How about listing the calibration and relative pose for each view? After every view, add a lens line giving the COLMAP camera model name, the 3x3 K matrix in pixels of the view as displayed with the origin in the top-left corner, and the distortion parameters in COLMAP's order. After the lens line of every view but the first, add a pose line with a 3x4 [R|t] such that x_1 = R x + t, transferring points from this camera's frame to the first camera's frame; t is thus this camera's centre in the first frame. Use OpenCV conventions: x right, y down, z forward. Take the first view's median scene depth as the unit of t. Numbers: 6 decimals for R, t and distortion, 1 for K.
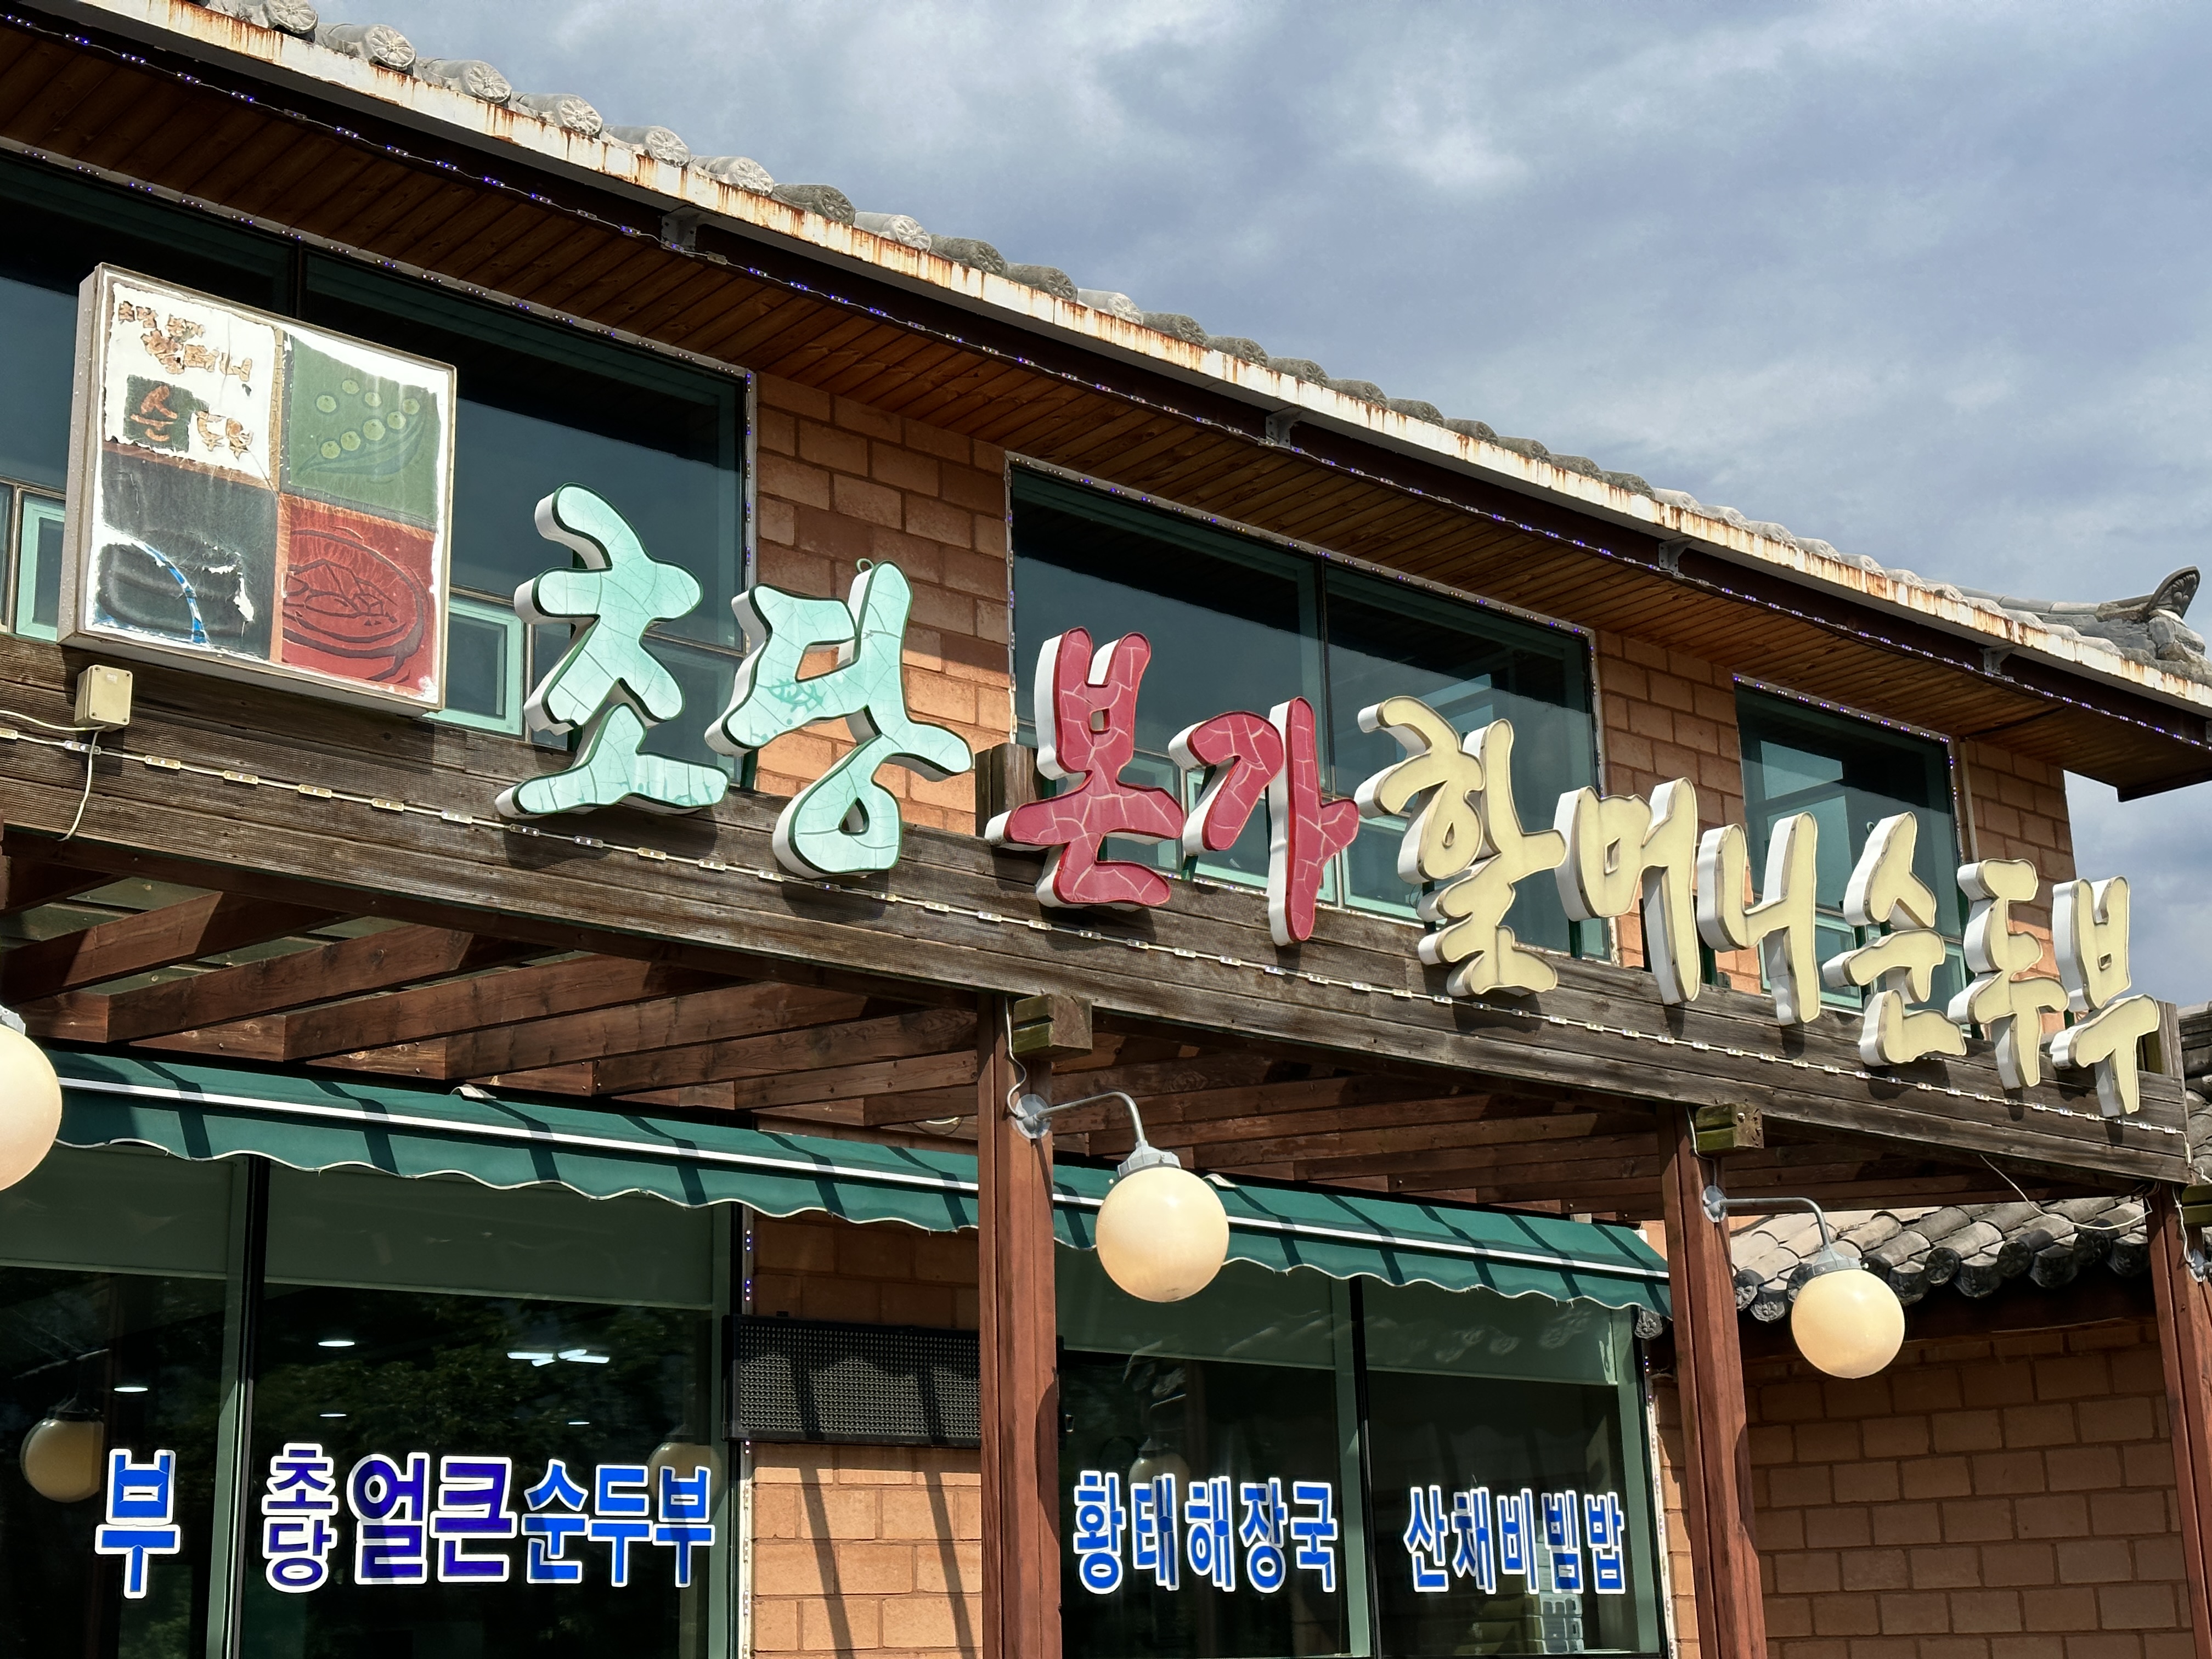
lens RADIAL K [[3068.1, 0, 1107.0], [0, 3068.1, 817.9], [0, 0, 1]] dist [0.077977, 0.000000]
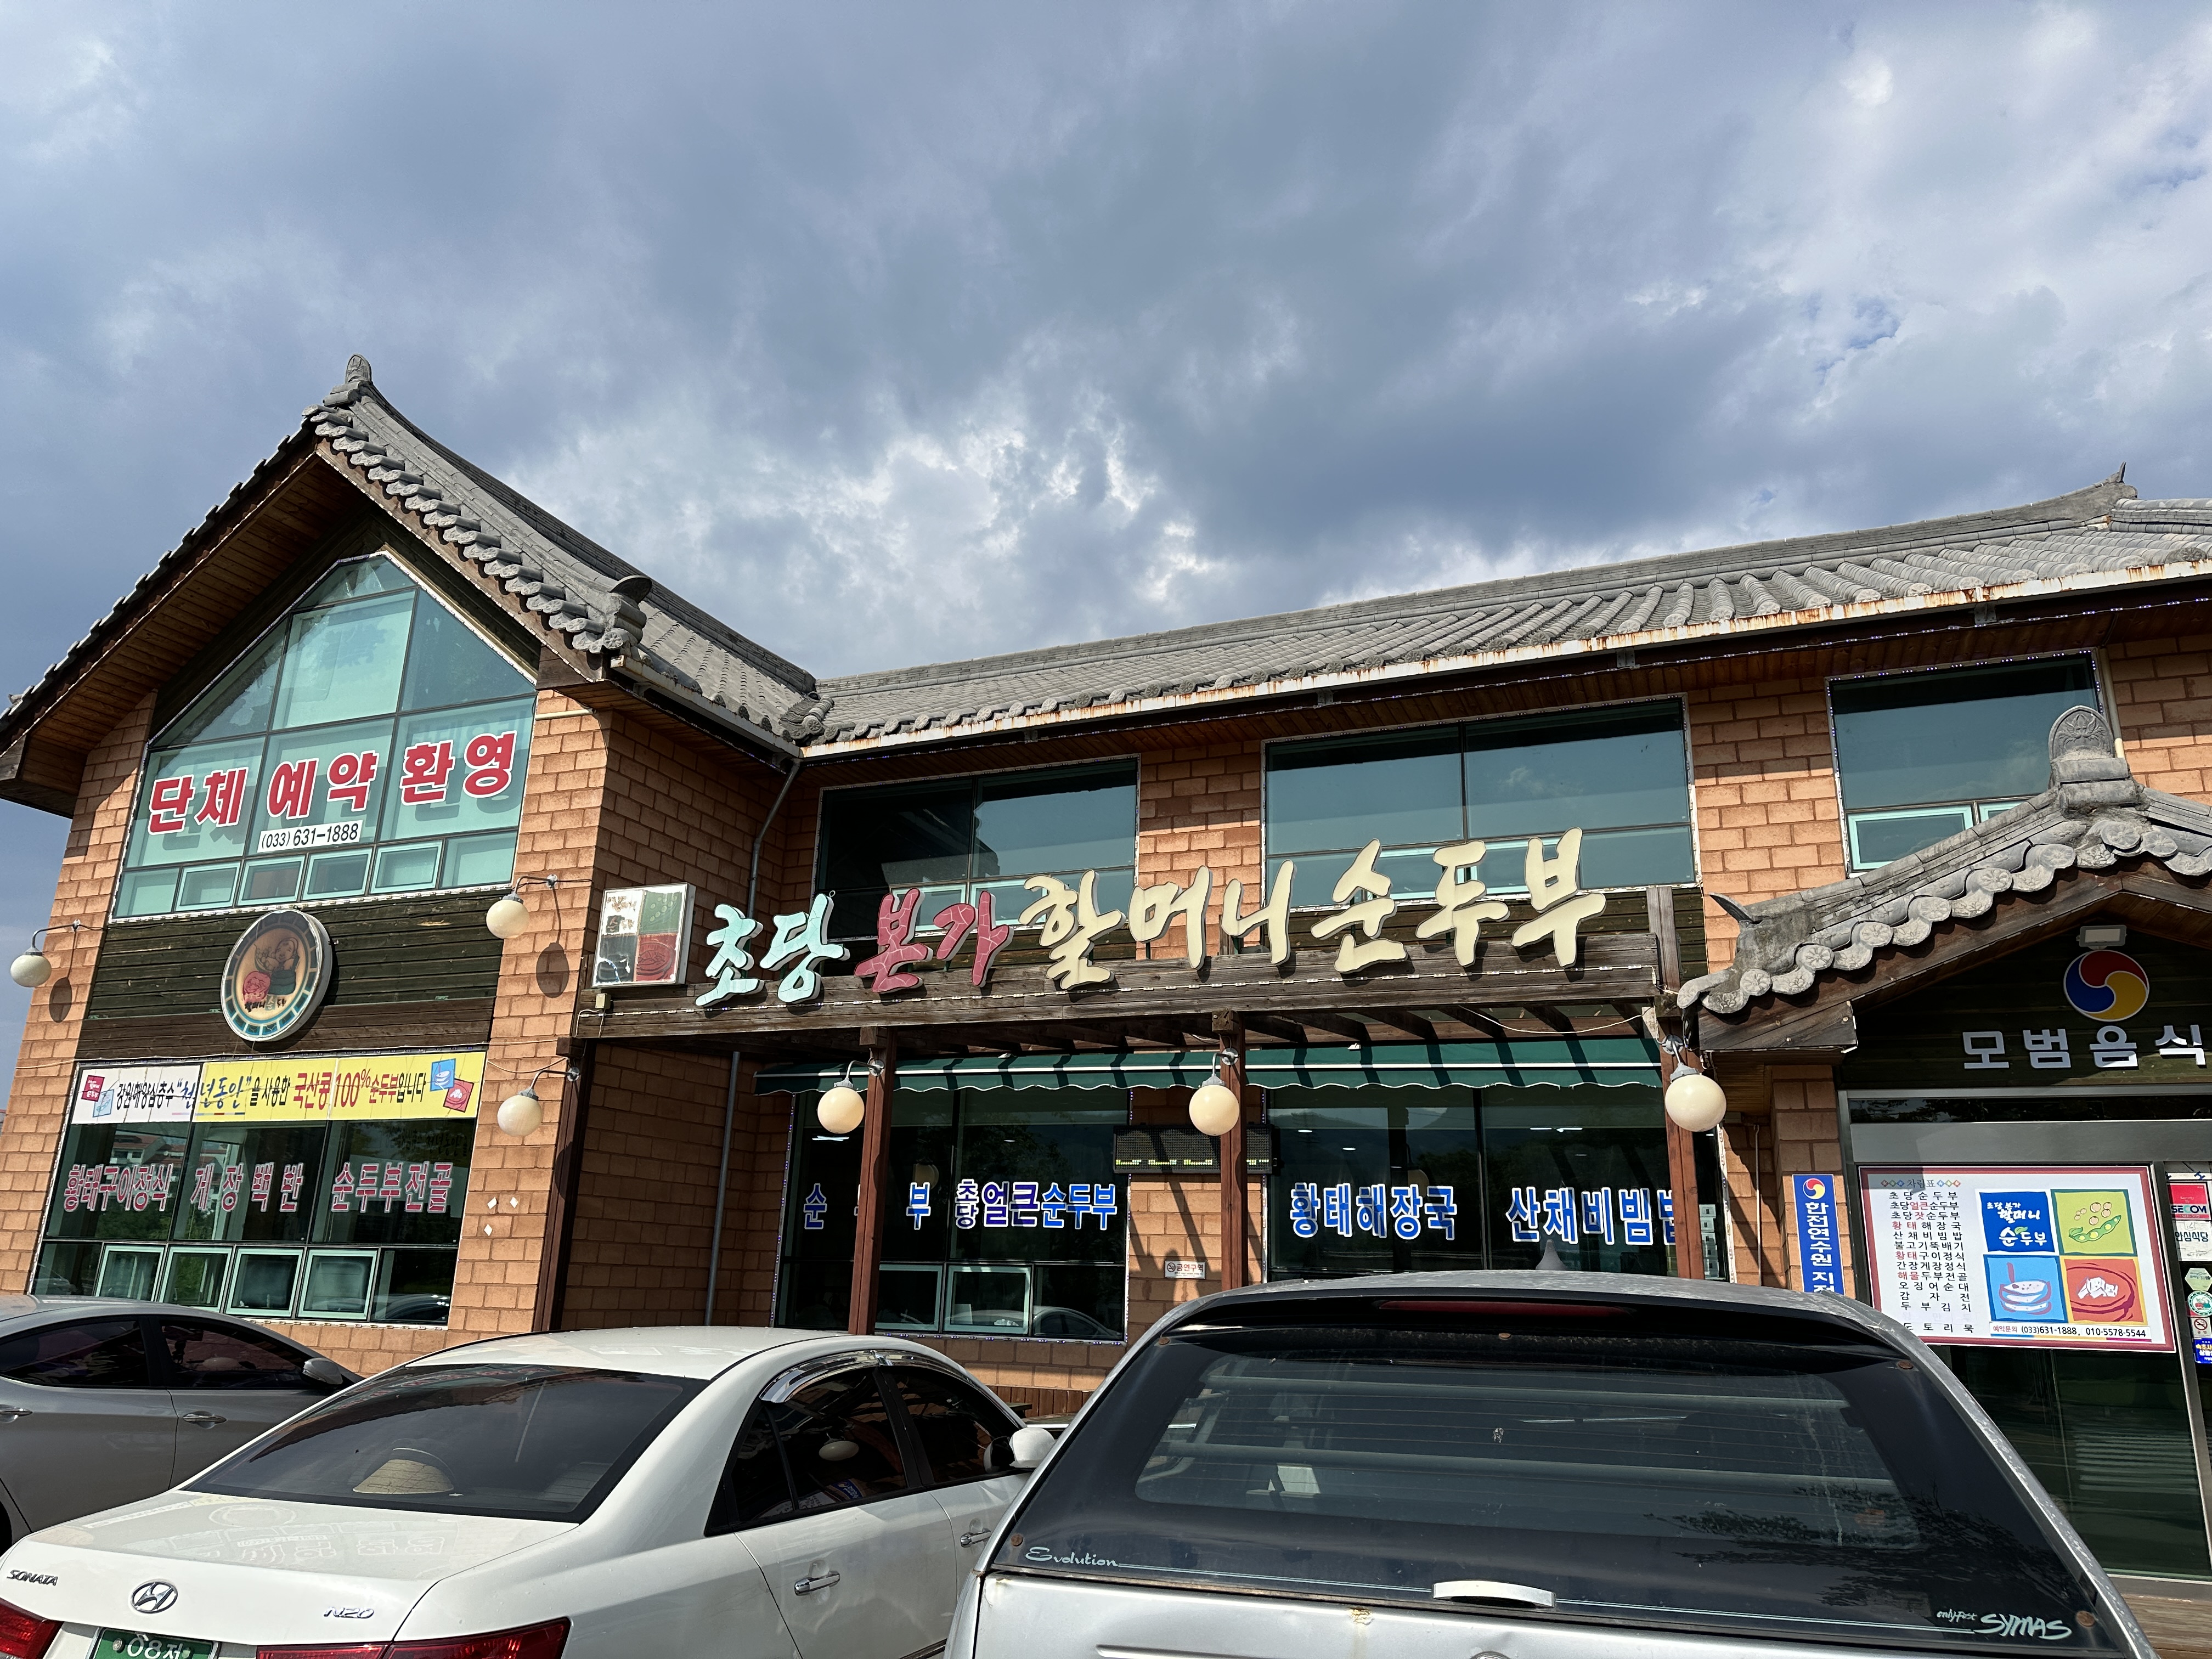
lens RADIAL K [[1551.7, 0, 1111.9], [0, 1551.7, 834.4], [0, 0, 1]] dist [0.076851, -0.000349]
pose [[0.430250, -0.212825, -0.877263, 1.249621], [0.204243, 0.969560, -0.135046, 0.112640], [0.879301, -0.121071, 0.460621, 0.475188]]
